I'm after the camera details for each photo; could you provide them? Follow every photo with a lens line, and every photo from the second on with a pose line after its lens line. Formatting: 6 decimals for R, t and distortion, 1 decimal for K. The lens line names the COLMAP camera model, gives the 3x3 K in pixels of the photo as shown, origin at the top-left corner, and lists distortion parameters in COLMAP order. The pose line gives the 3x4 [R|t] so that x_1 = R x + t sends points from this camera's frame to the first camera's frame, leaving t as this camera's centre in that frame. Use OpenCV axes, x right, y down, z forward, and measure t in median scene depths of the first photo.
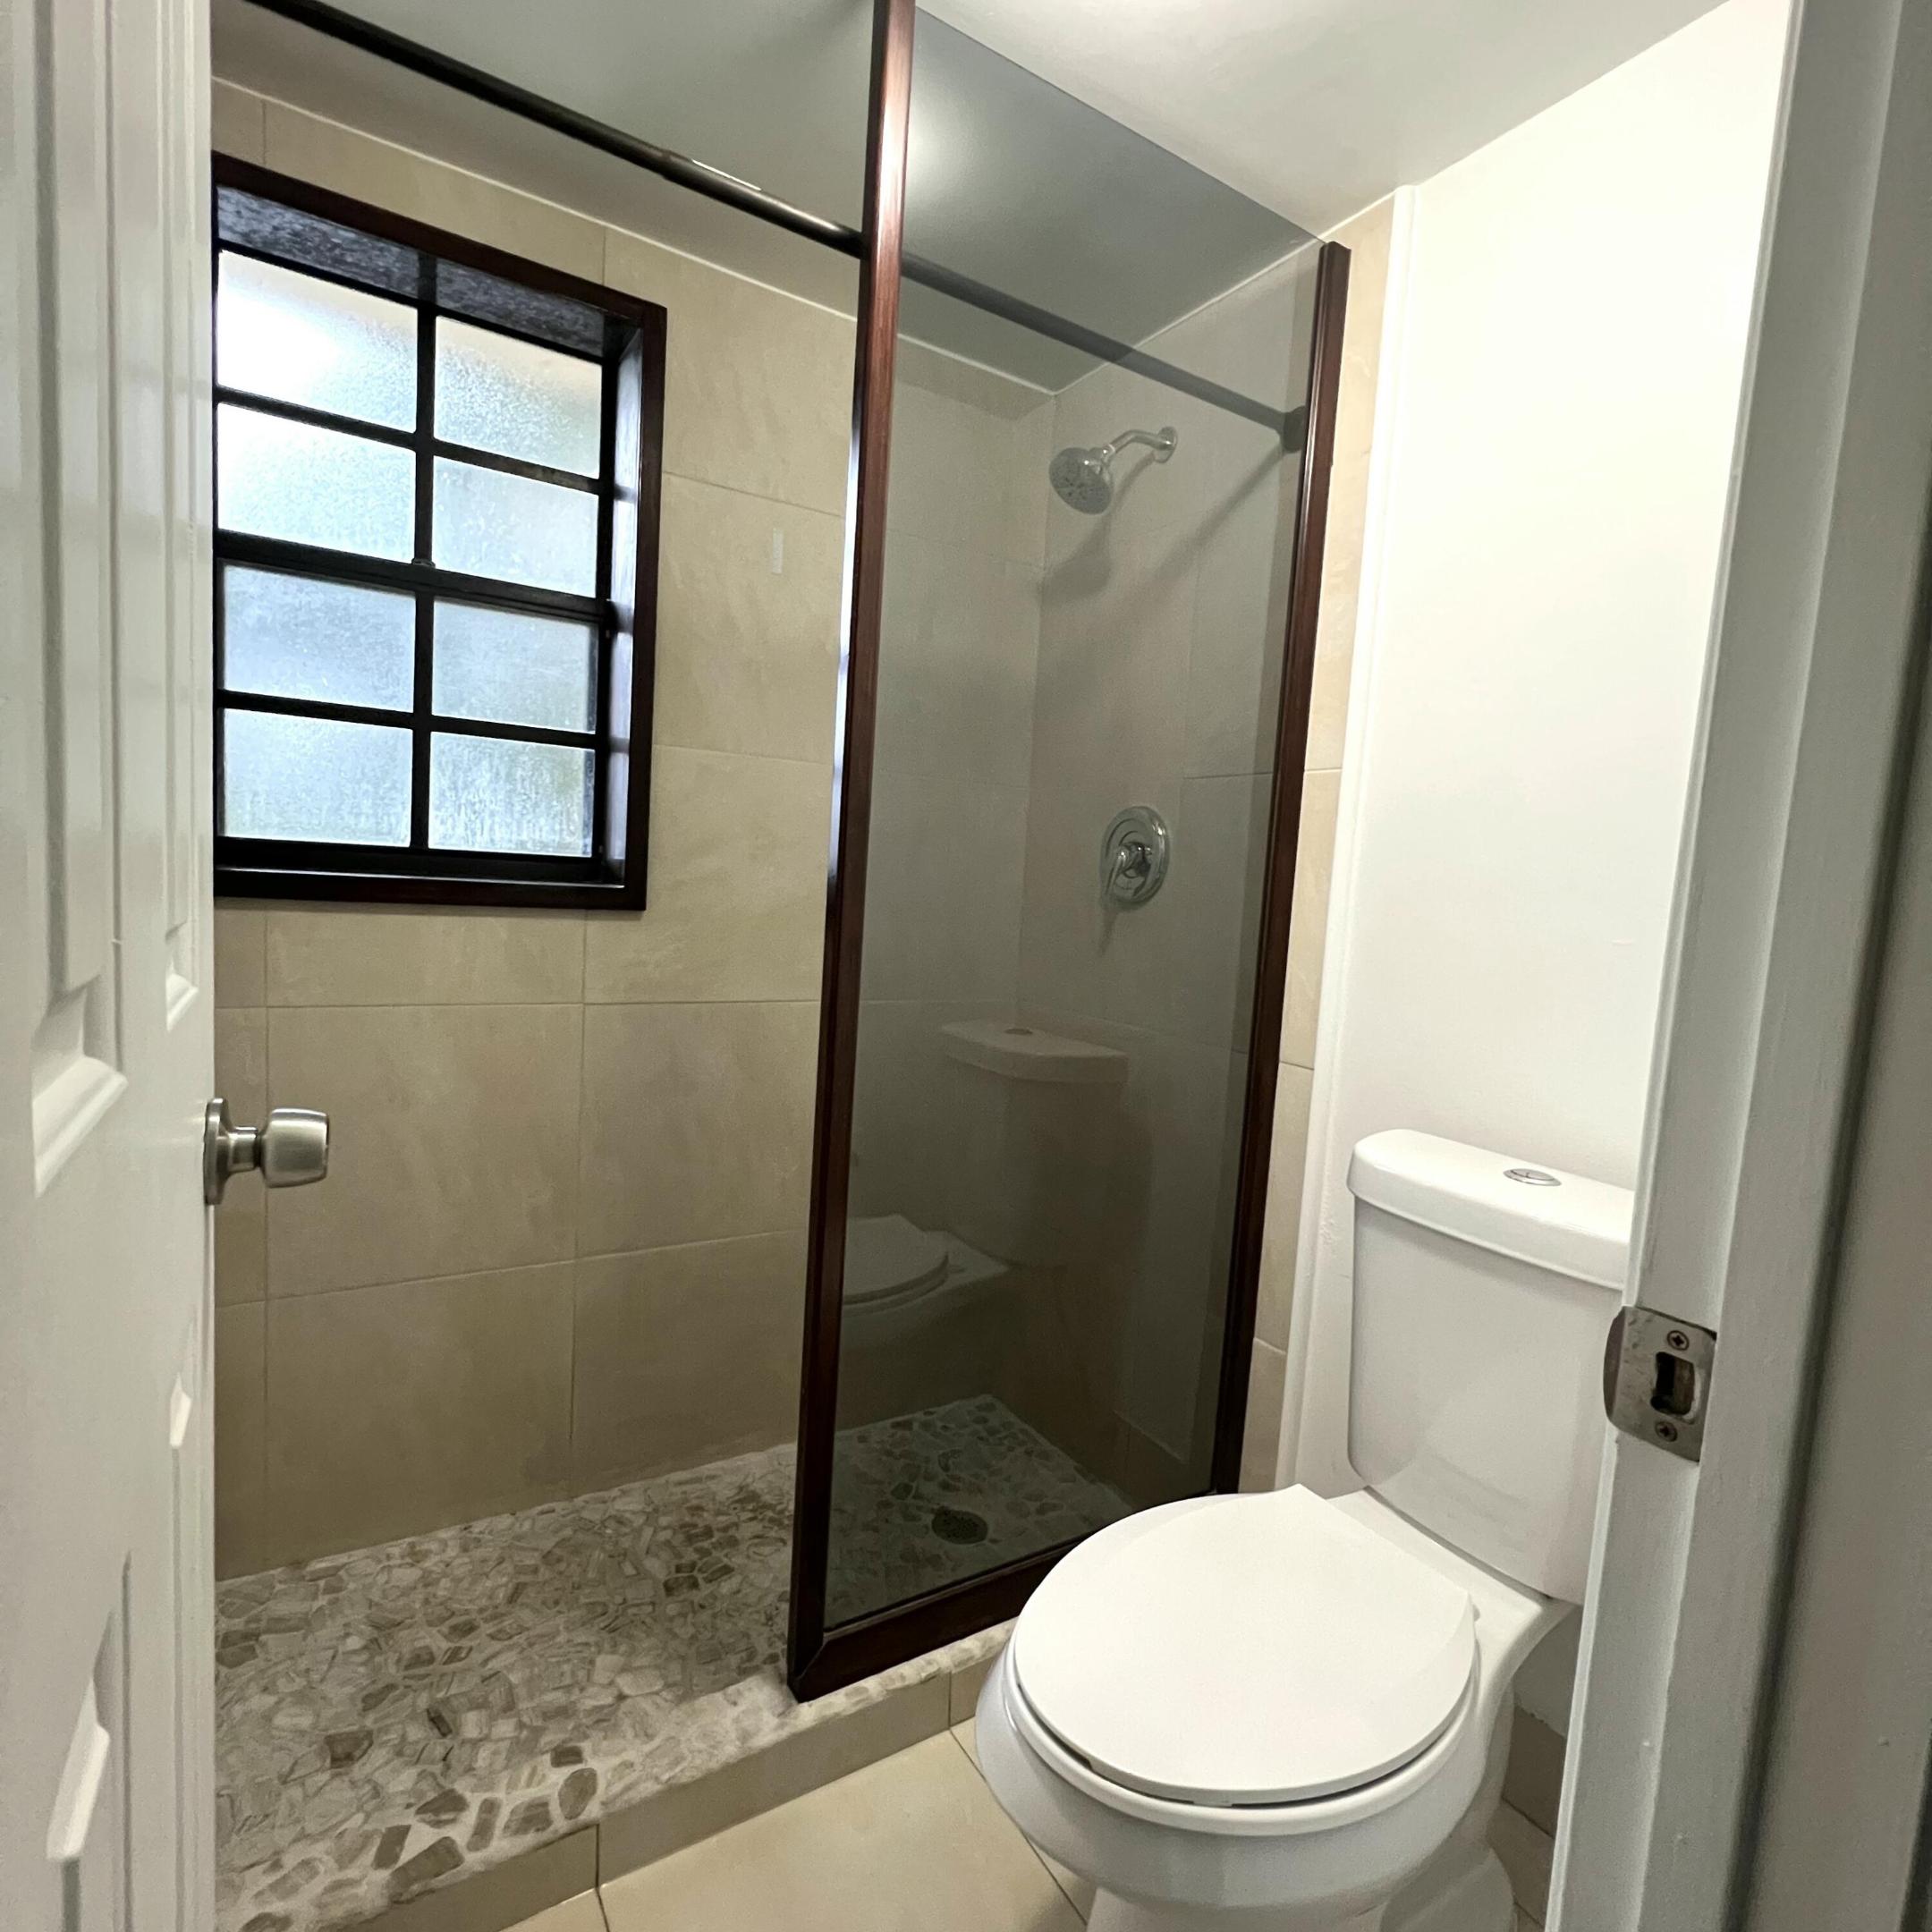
lens RADIAL K [[1033.9, 0, 959.6], [0, 1033.9, 965.8], [0, 0, 1]] dist [-0.001488, -0.001557]
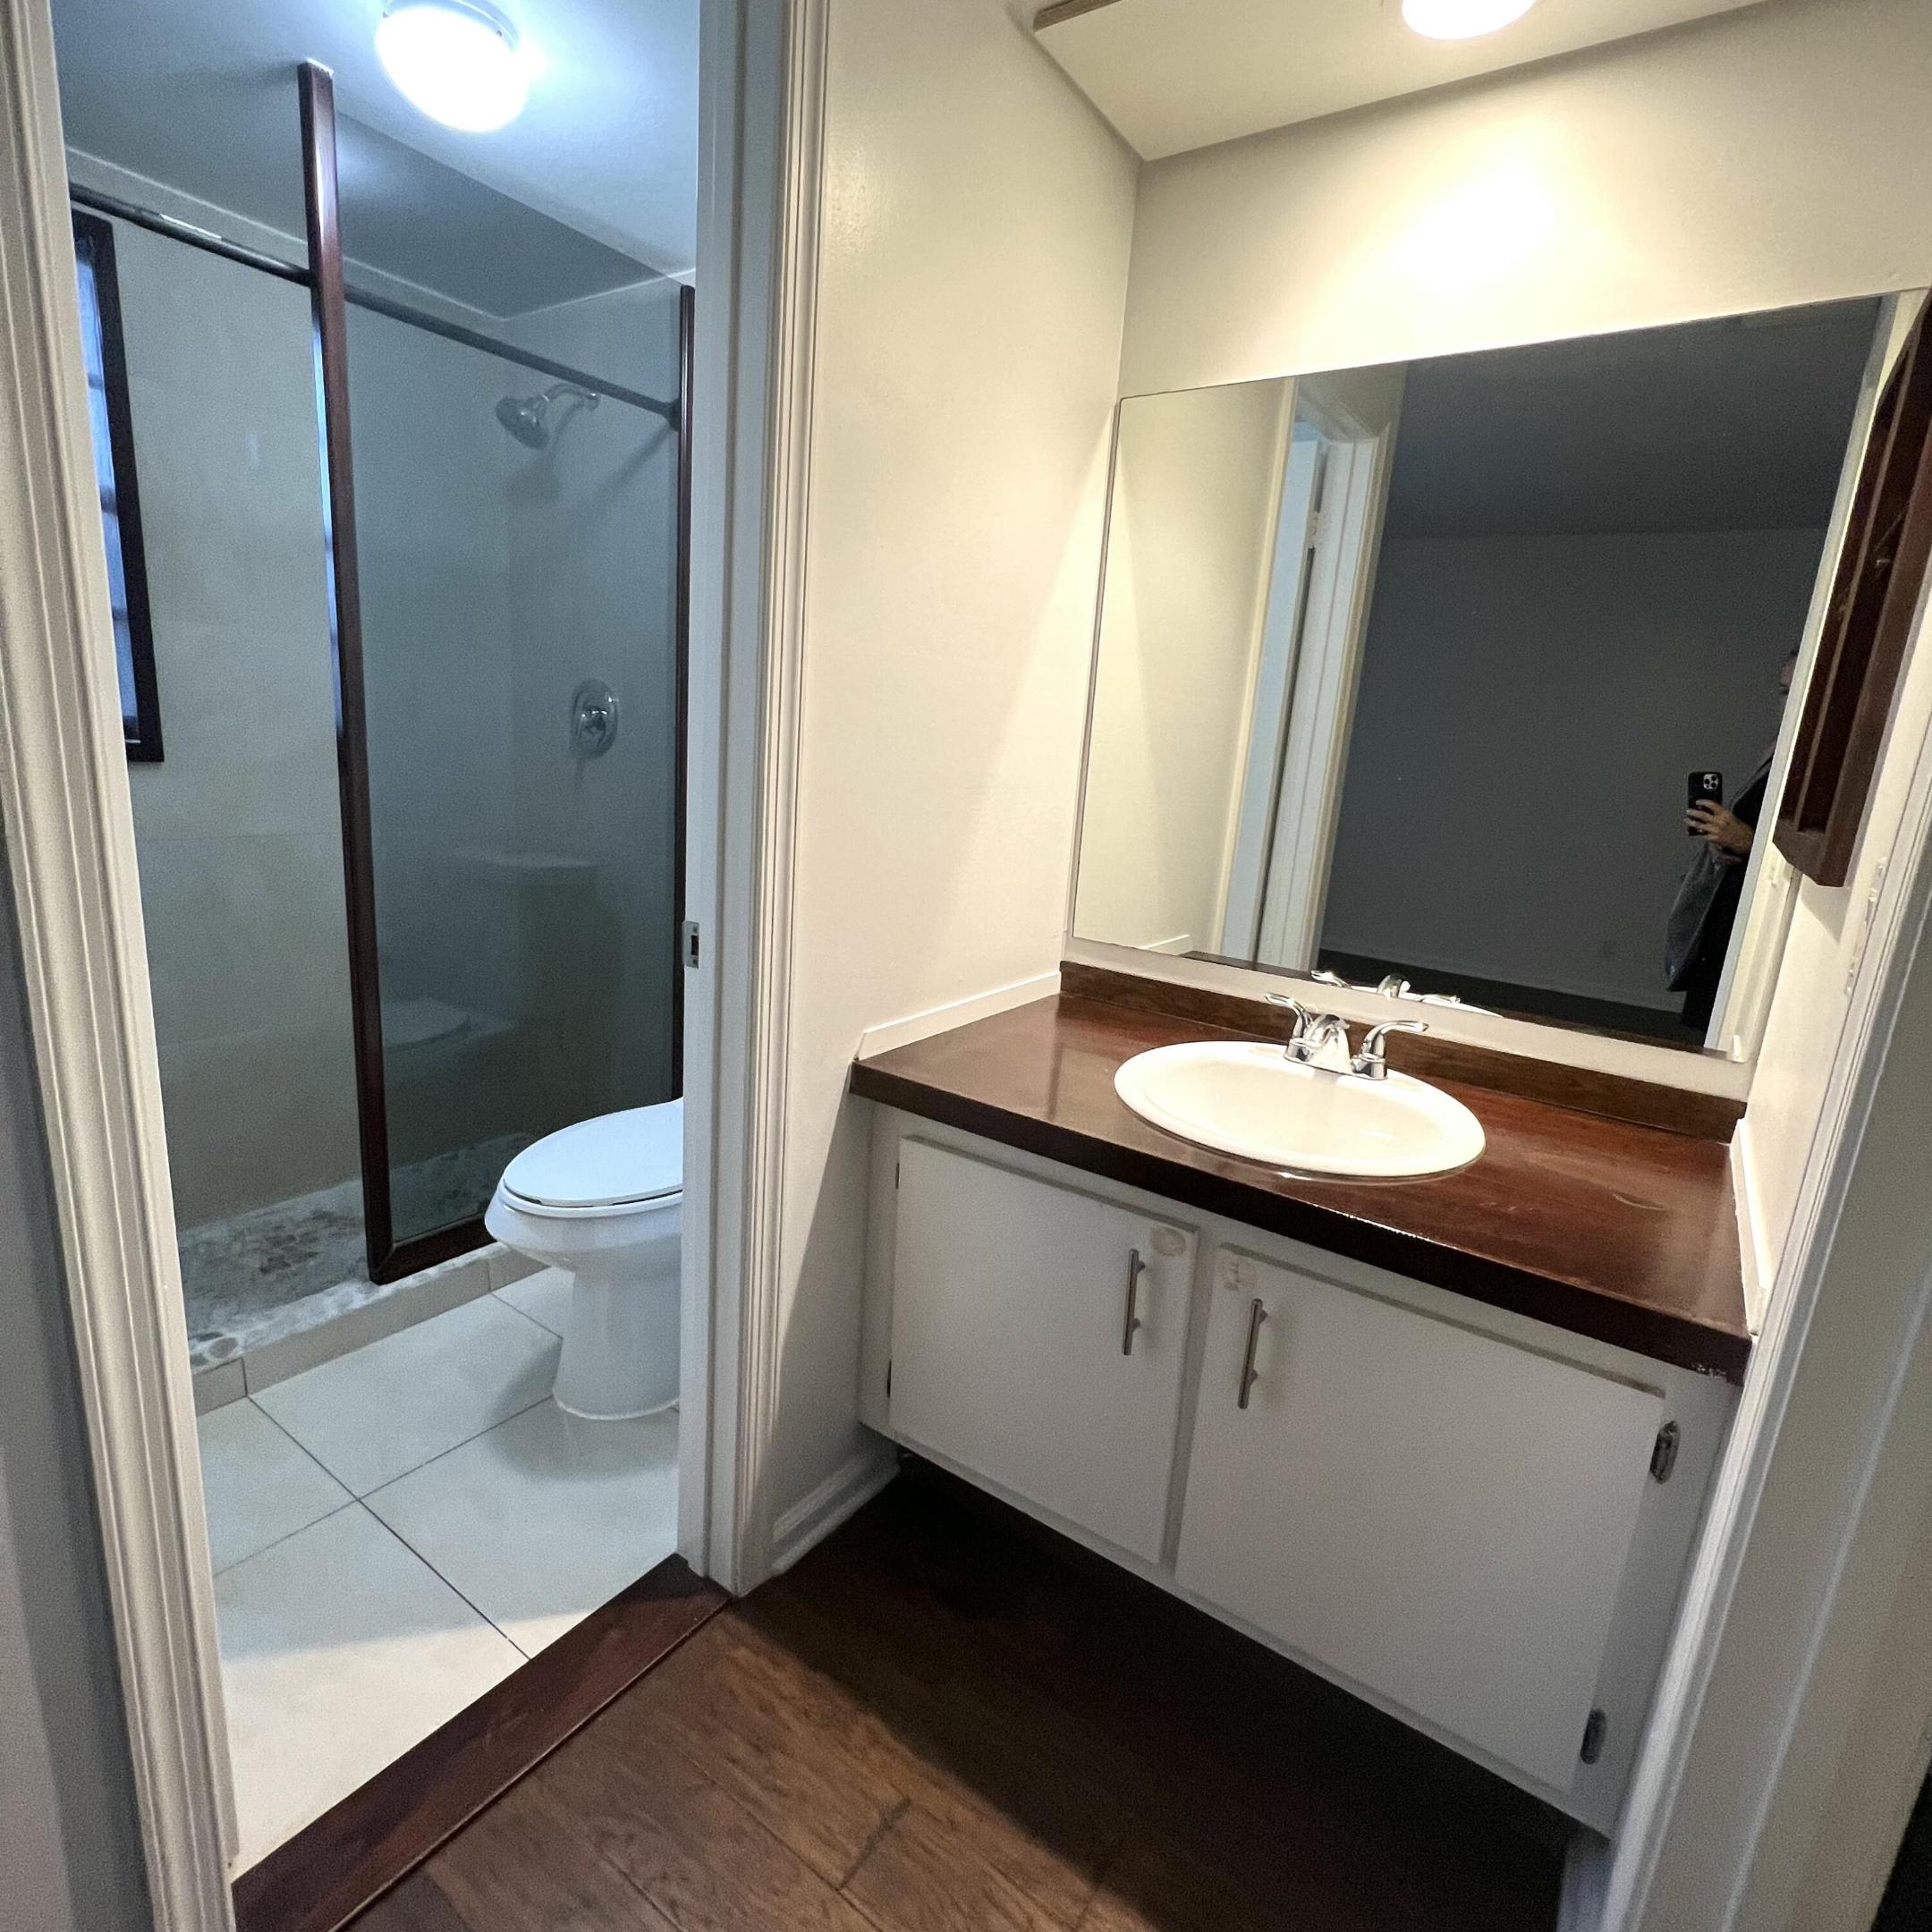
lens RADIAL K [[1033.9, 0, 959.6], [0, 1033.9, 965.8], [0, 0, 1]] dist [-0.001488, -0.001557]
pose [[0.918116, -0.084435, 0.387212, 0.061151], [0.018972, 0.985285, 0.169864, -0.006834], [-0.395857, -0.148608, 0.906208, -0.490356]]
